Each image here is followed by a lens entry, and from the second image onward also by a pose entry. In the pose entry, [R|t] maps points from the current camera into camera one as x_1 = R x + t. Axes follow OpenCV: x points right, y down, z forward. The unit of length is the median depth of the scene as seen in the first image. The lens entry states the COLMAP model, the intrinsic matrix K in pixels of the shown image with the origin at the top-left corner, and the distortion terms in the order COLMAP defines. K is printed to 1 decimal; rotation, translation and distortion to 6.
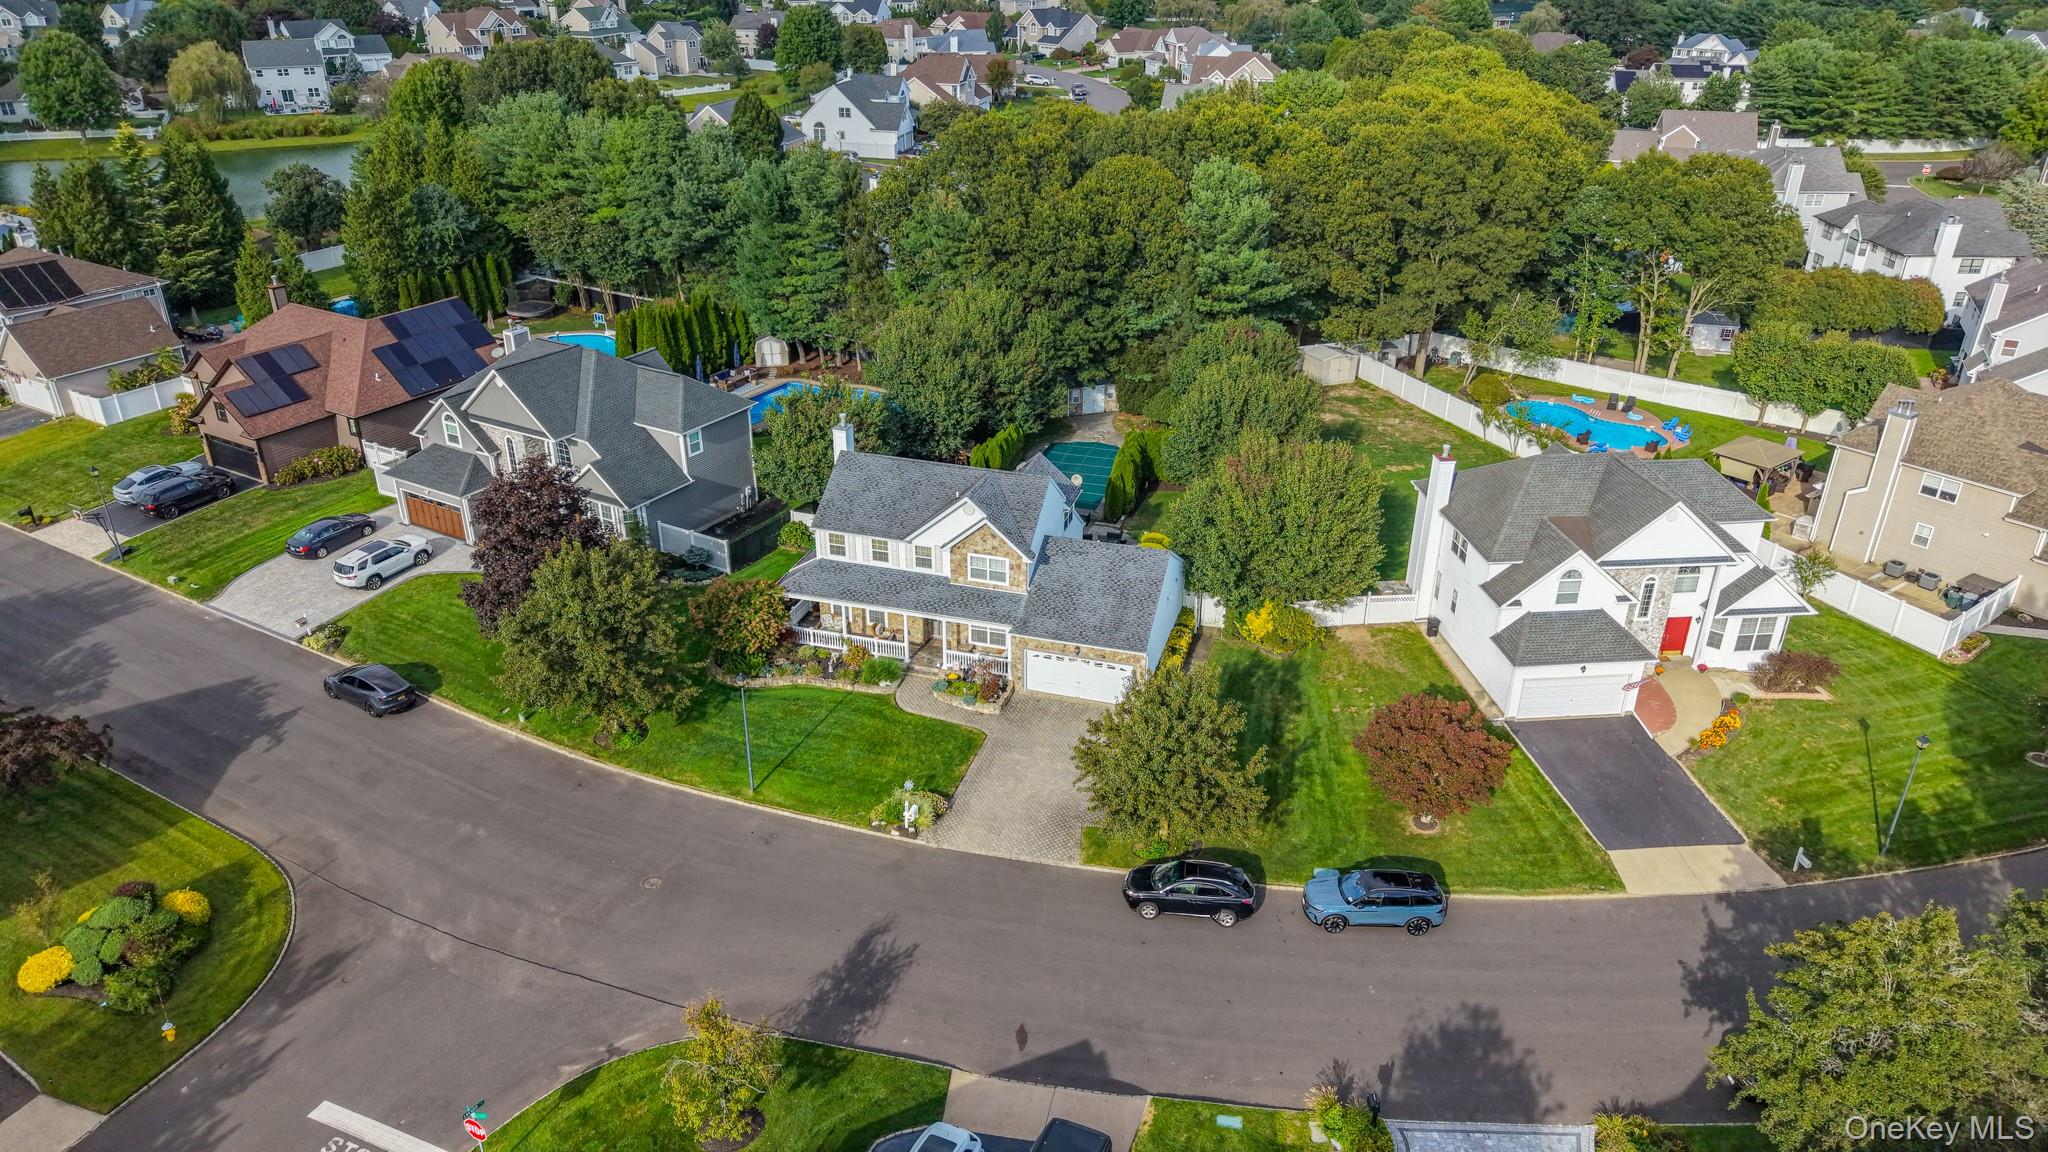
lens RADIAL K [[1393.6, 0, 1010.1], [0, 1393.6, 589.0], [0, 0, 1]] dist [0.021560, -0.027036]
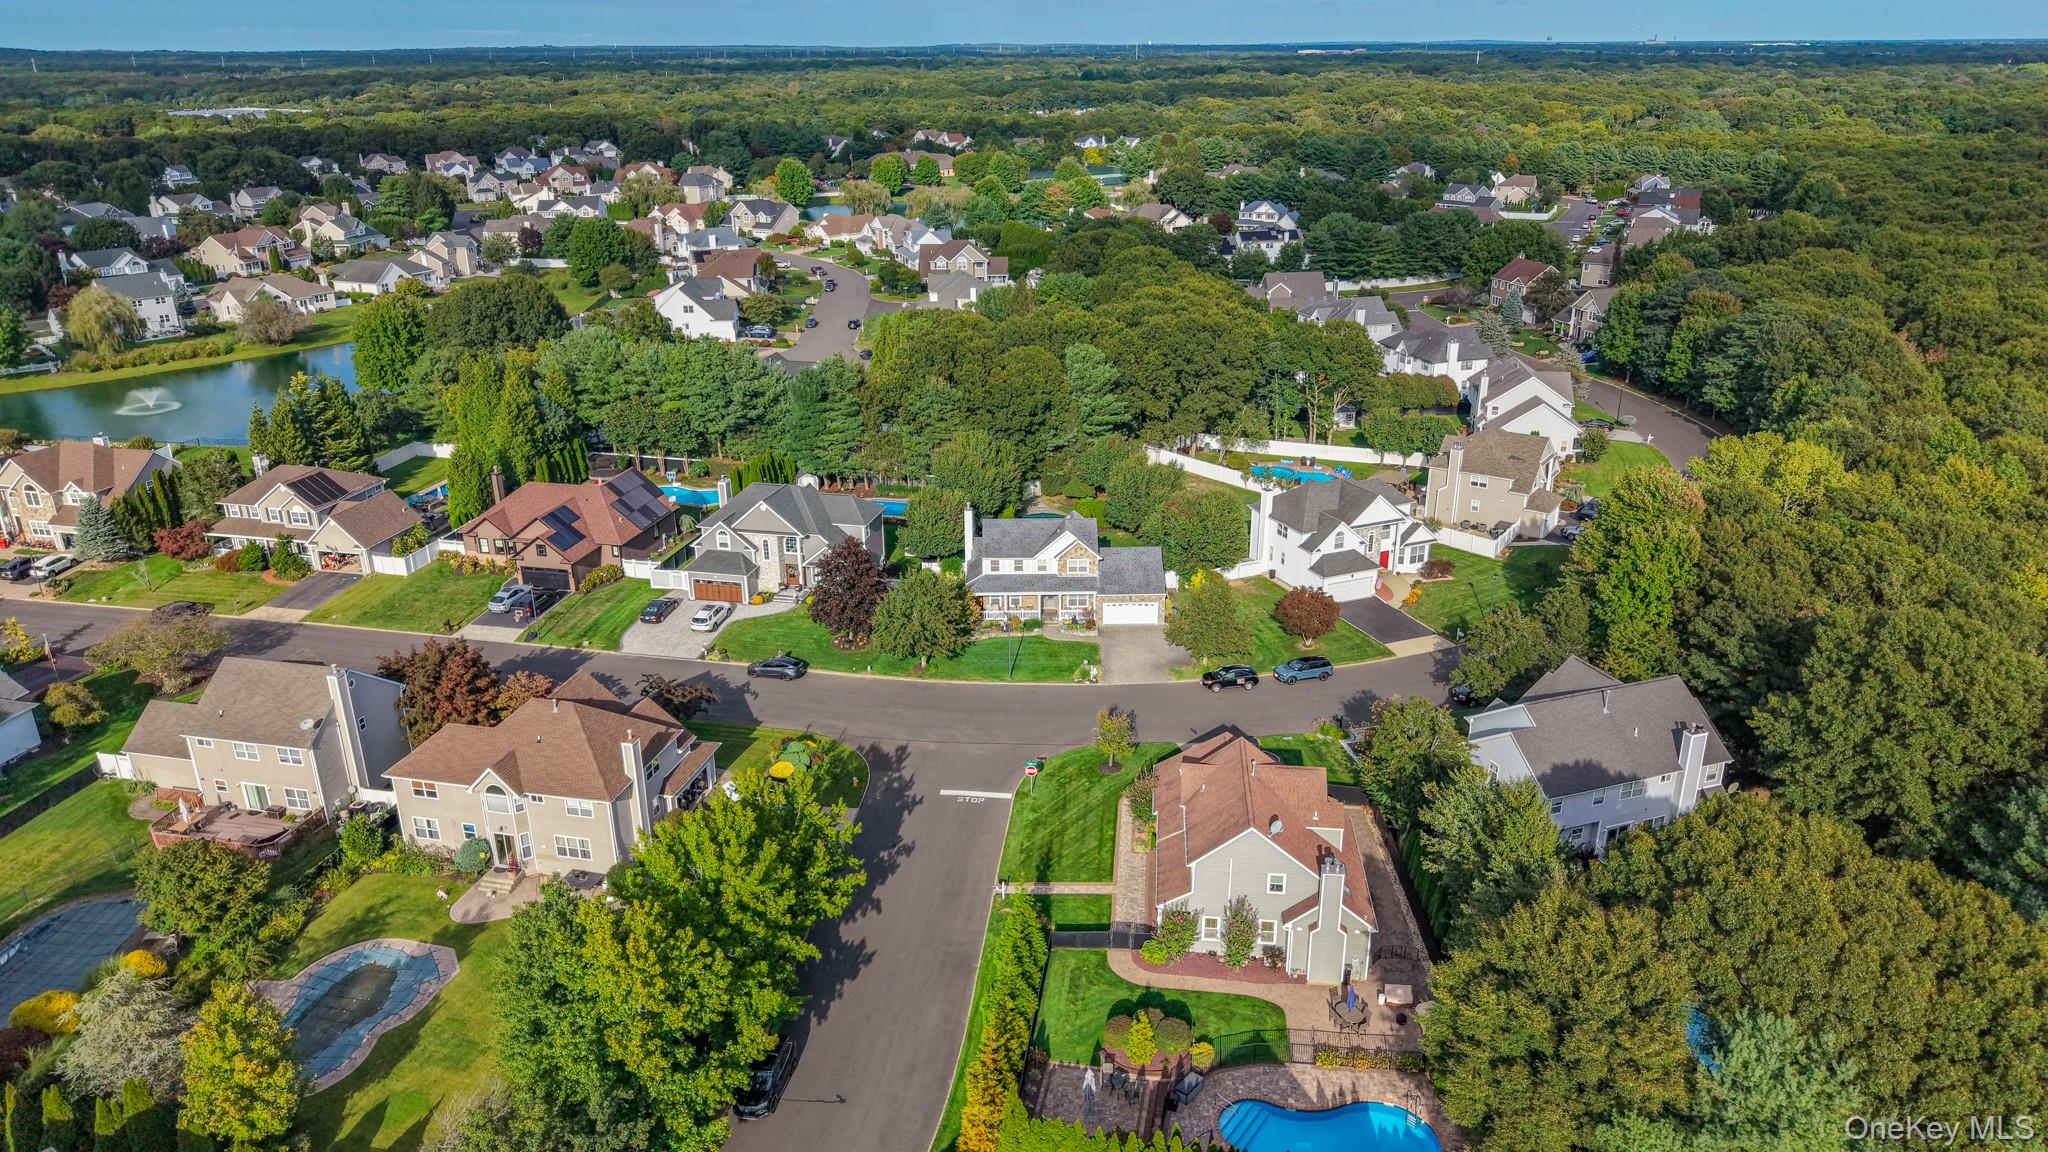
lens RADIAL K [[1393.6, 0, 1020.9], [0, 1393.6, 568.0], [0, 0, 1]] dist [0.021560, -0.027036]
pose [[0.953227, -0.120382, 0.277248, -0.529838], [0.147790, 0.985769, -0.080105, 0.111390], [-0.263660, 0.117333, 0.957453, -0.730077]]
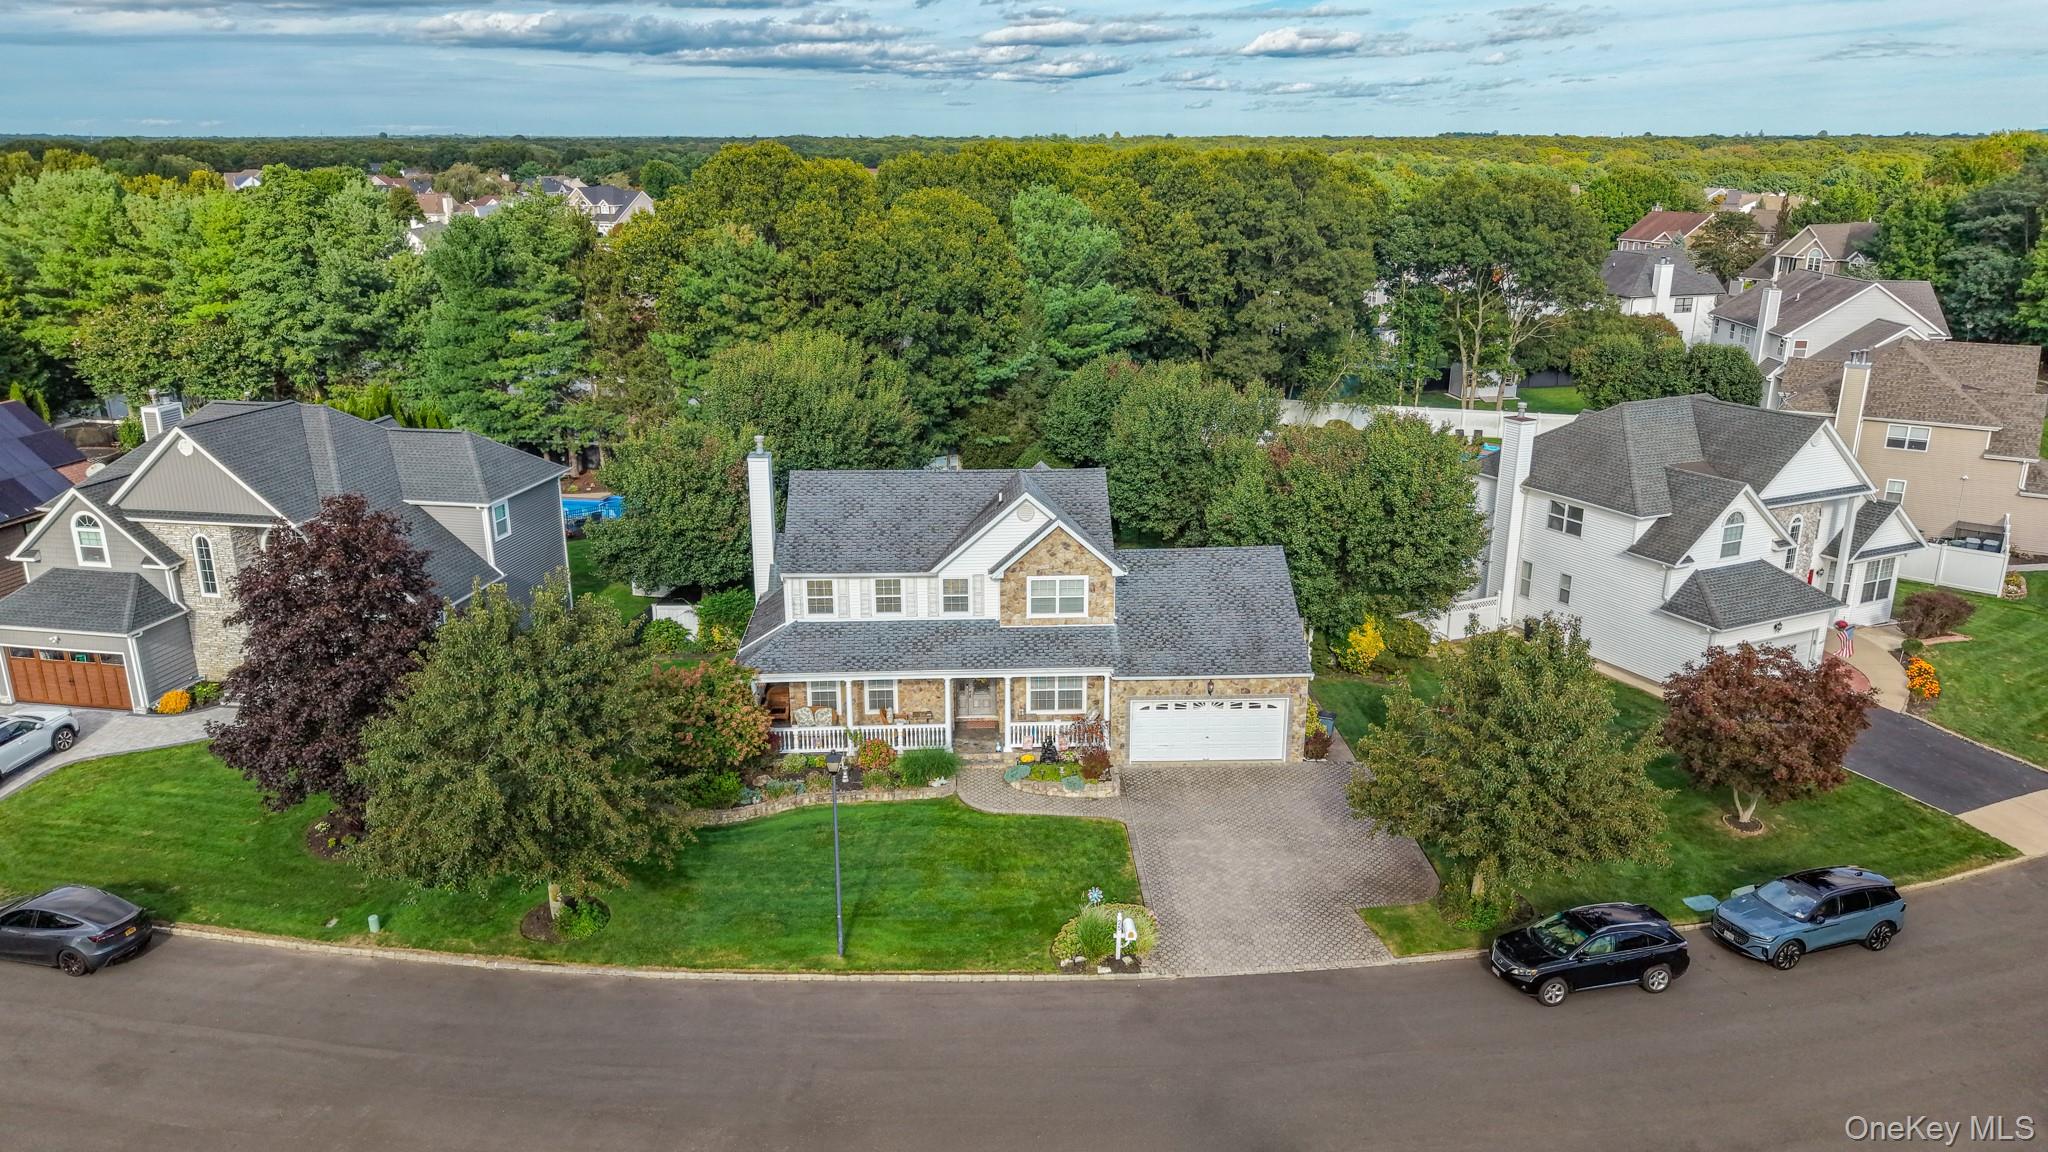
lens RADIAL K [[1471.8, 0, 1019.2], [0, 1471.8, 582.6], [0, 0, 1]] dist [0.018793, -0.023255]
pose [[0.940103, -0.106314, 0.323889, -0.223232], [0.158303, 0.977617, -0.138585, 0.063924], [-0.301906, 0.181557, 0.935890, 0.252801]]
